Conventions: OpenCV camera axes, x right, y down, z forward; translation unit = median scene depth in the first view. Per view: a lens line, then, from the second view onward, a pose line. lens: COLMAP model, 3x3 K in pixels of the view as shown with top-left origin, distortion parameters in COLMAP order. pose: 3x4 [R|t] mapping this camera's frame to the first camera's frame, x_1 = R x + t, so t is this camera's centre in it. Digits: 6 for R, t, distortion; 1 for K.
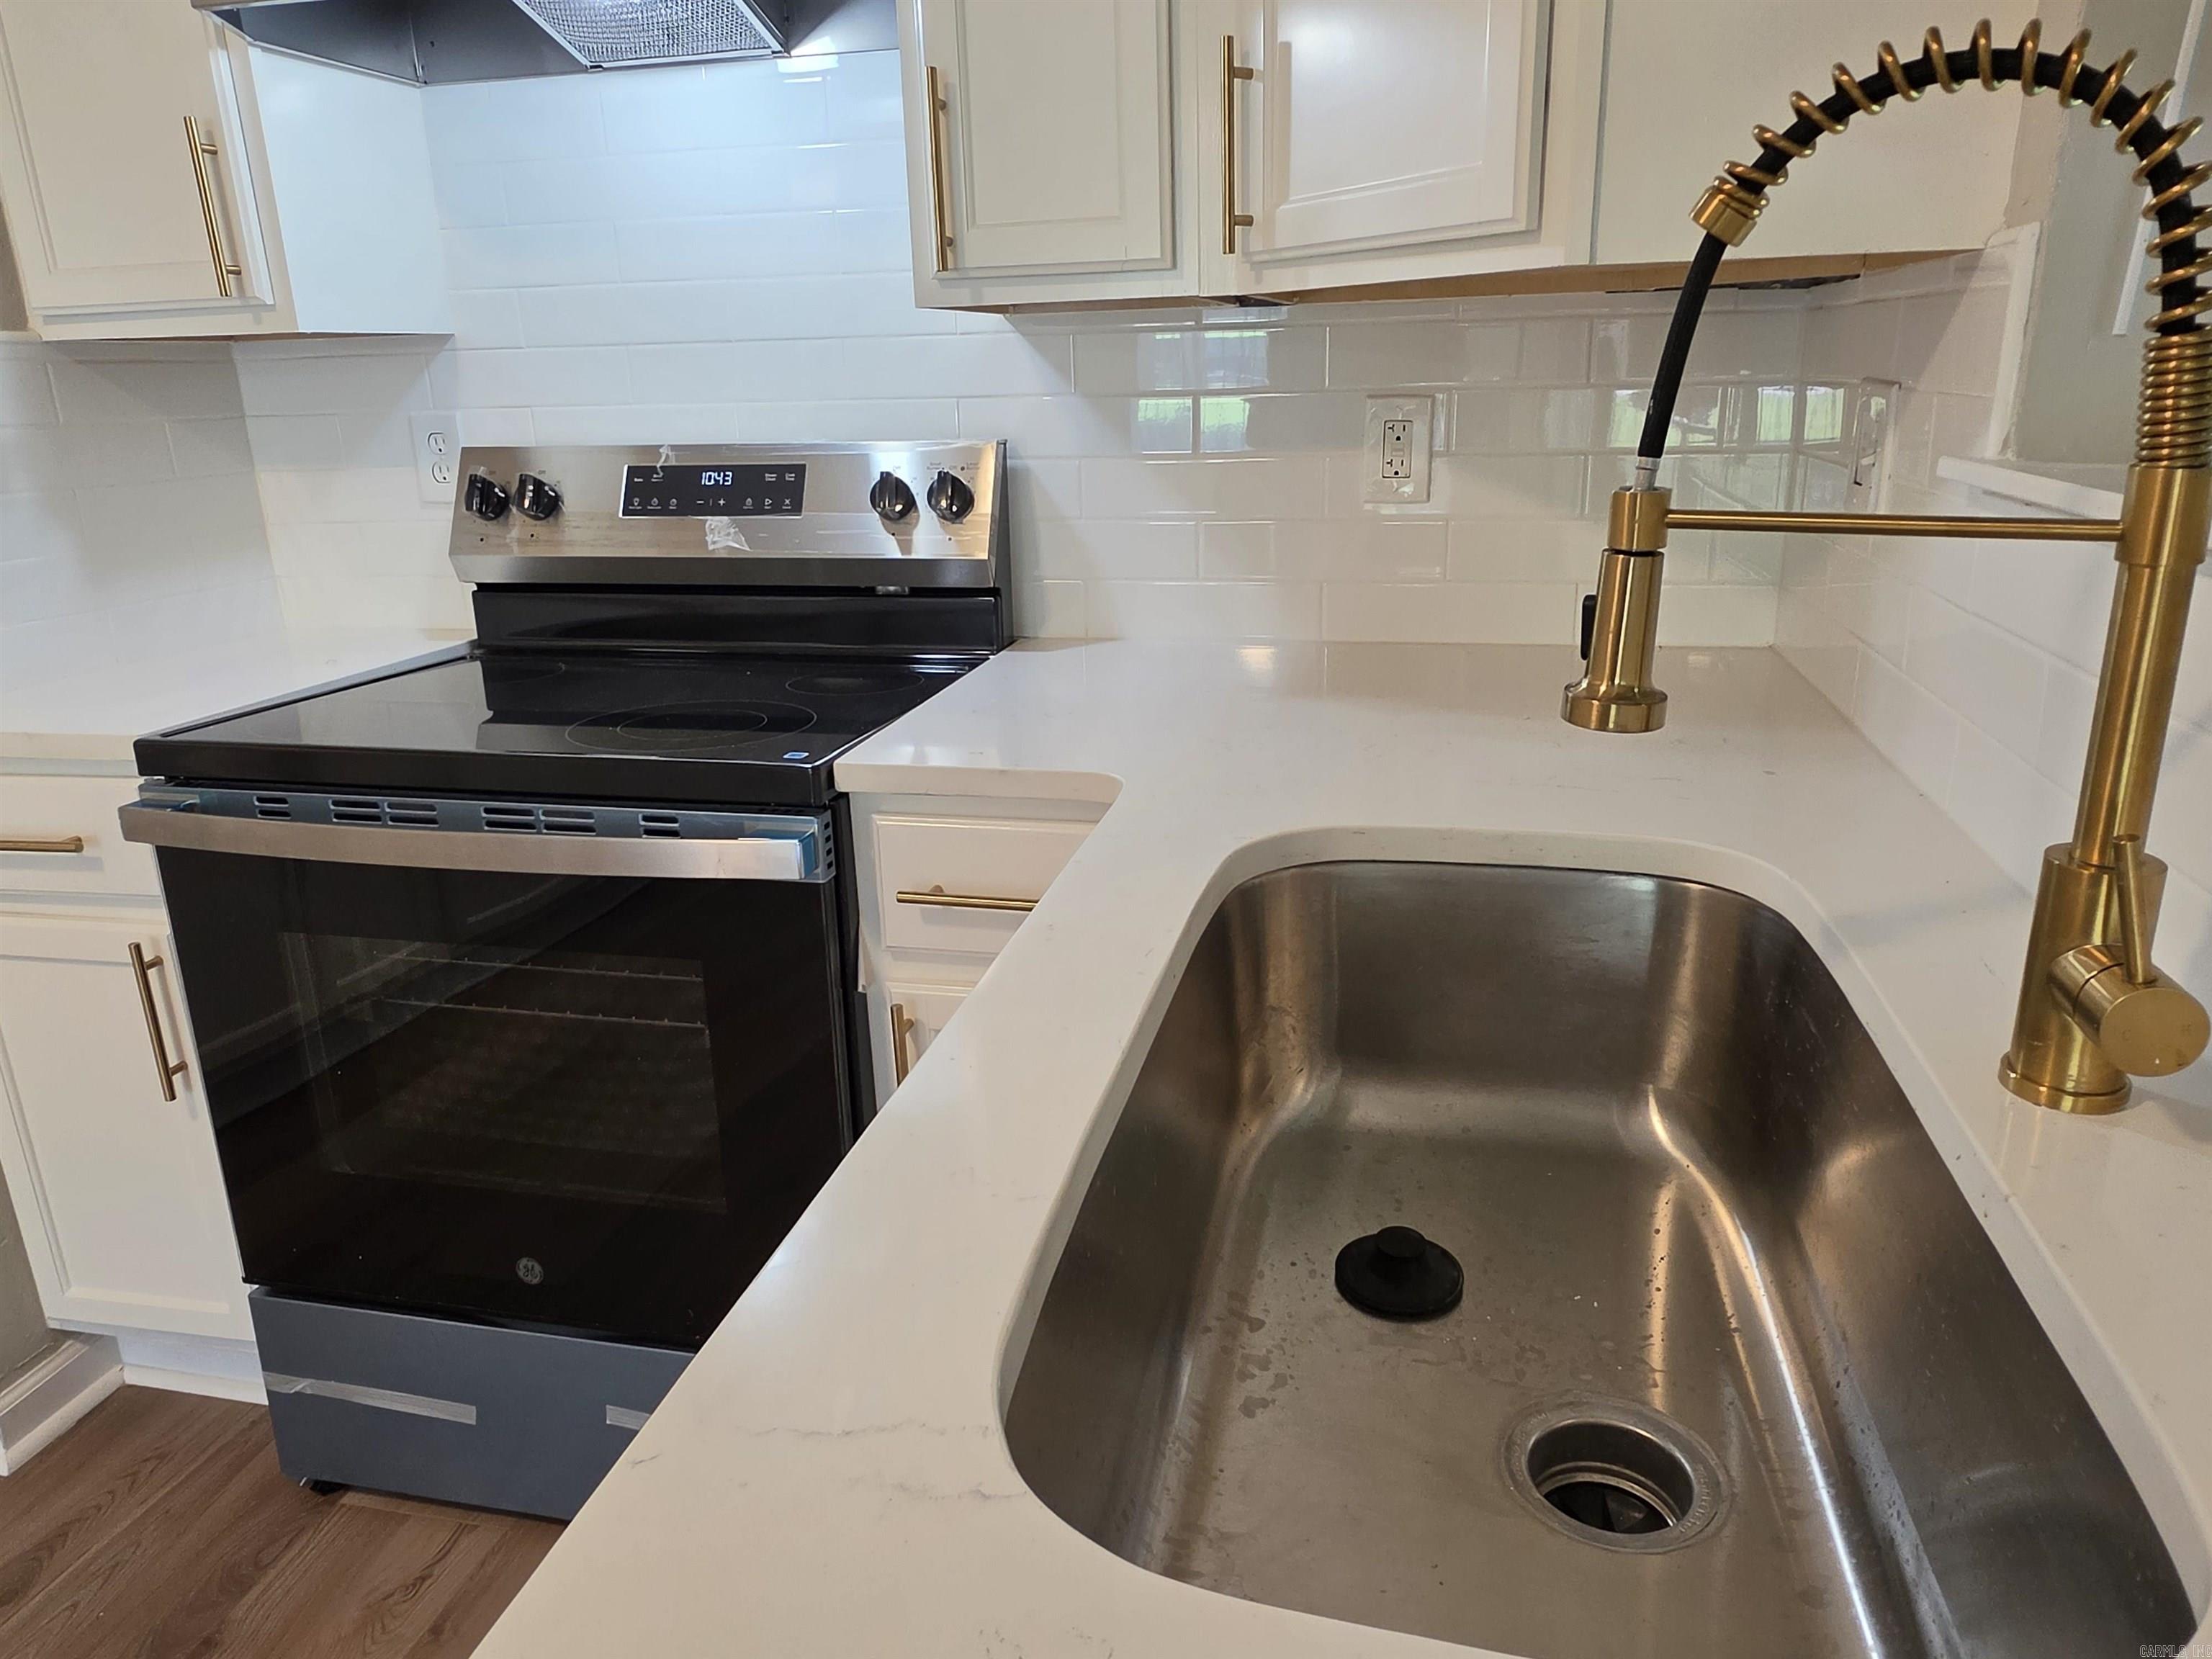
lens RADIAL K [[1477.6, 0, 1106.0], [0, 1477.6, 829.5], [0, 0, 1]] dist [0.003760, 0.002769]
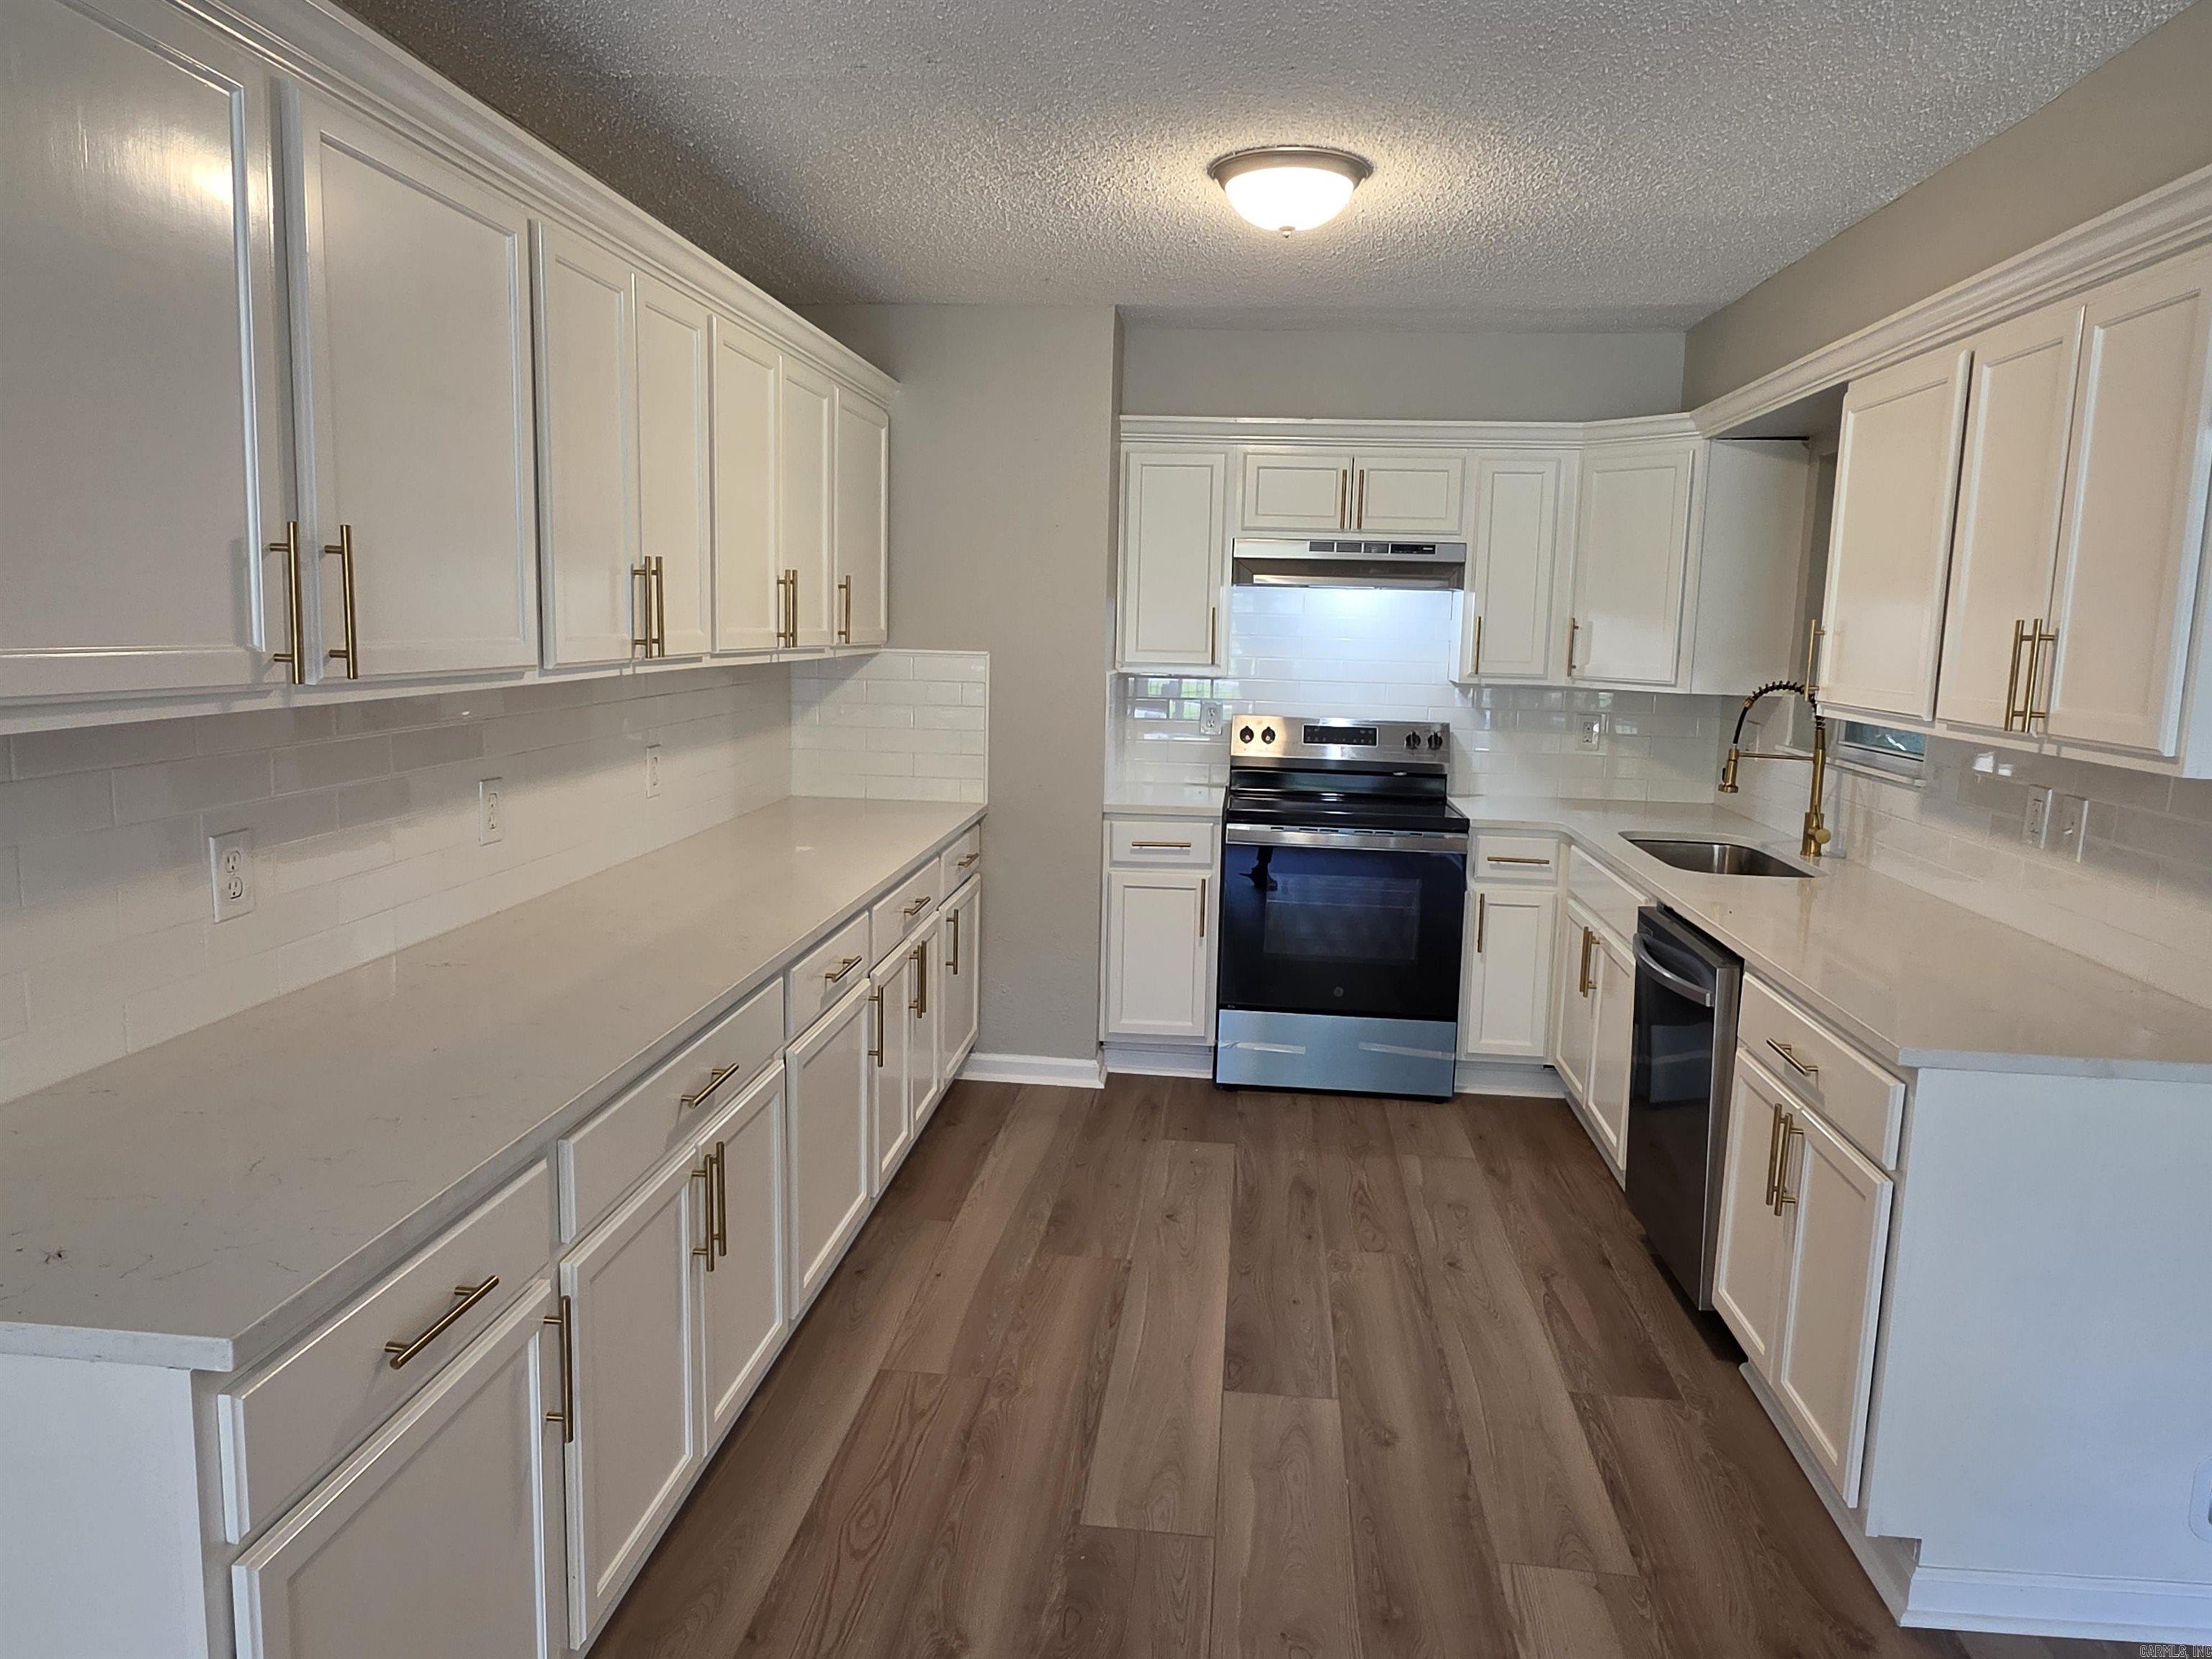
lens RADIAL K [[1420.8, 0, 1106.0], [0, 1420.8, 829.5], [0, 0, 1]] dist [-0.062225, 0.001316]
pose [[0.991403, 0.033507, 0.126481, -1.170711], [-0.012867, 0.986935, -0.160602, 0.420450], [-0.130210, 0.157594, 0.978882, -1.688278]]
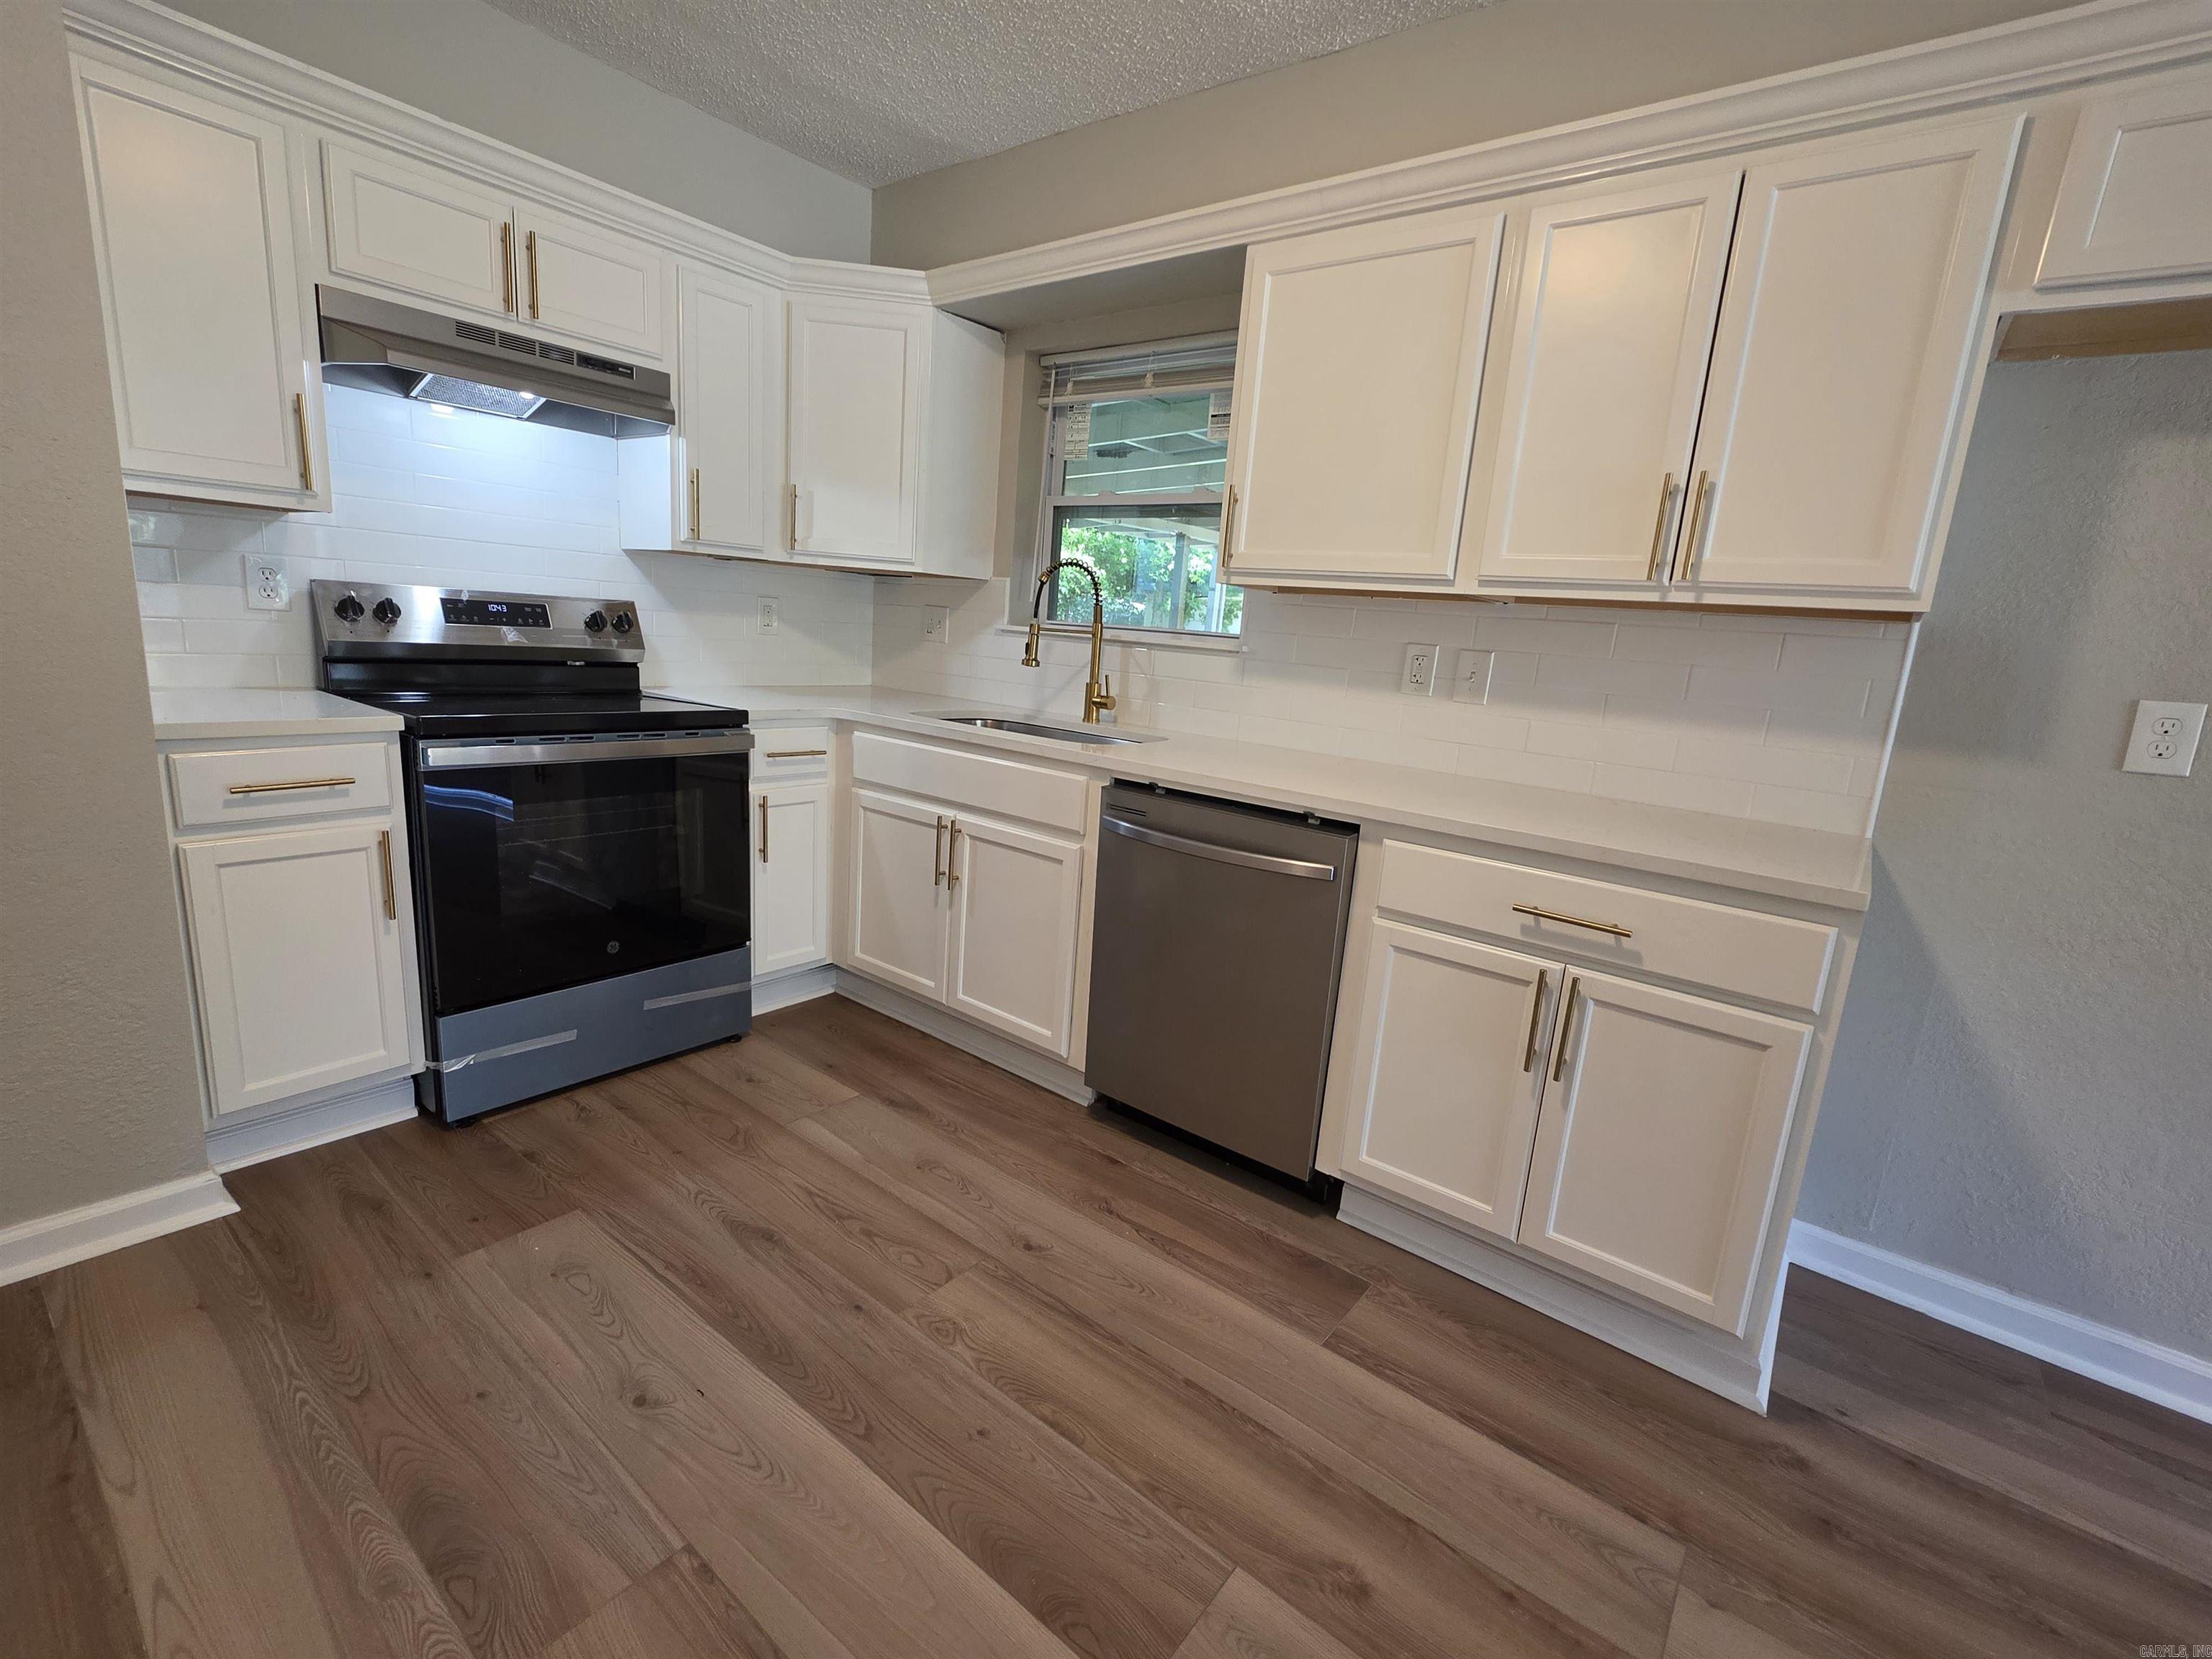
lens RADIAL K [[968.9, 0, 1105.5], [0, 968.9, 821.8], [0, 0, 1]] dist [-0.014881, 0.006165]
pose [[0.421588, -0.123878, 0.898286, -1.324516], [0.192159, 0.980331, 0.045007, 0.180431], [-0.886193, 0.153639, 0.437100, -0.334346]]
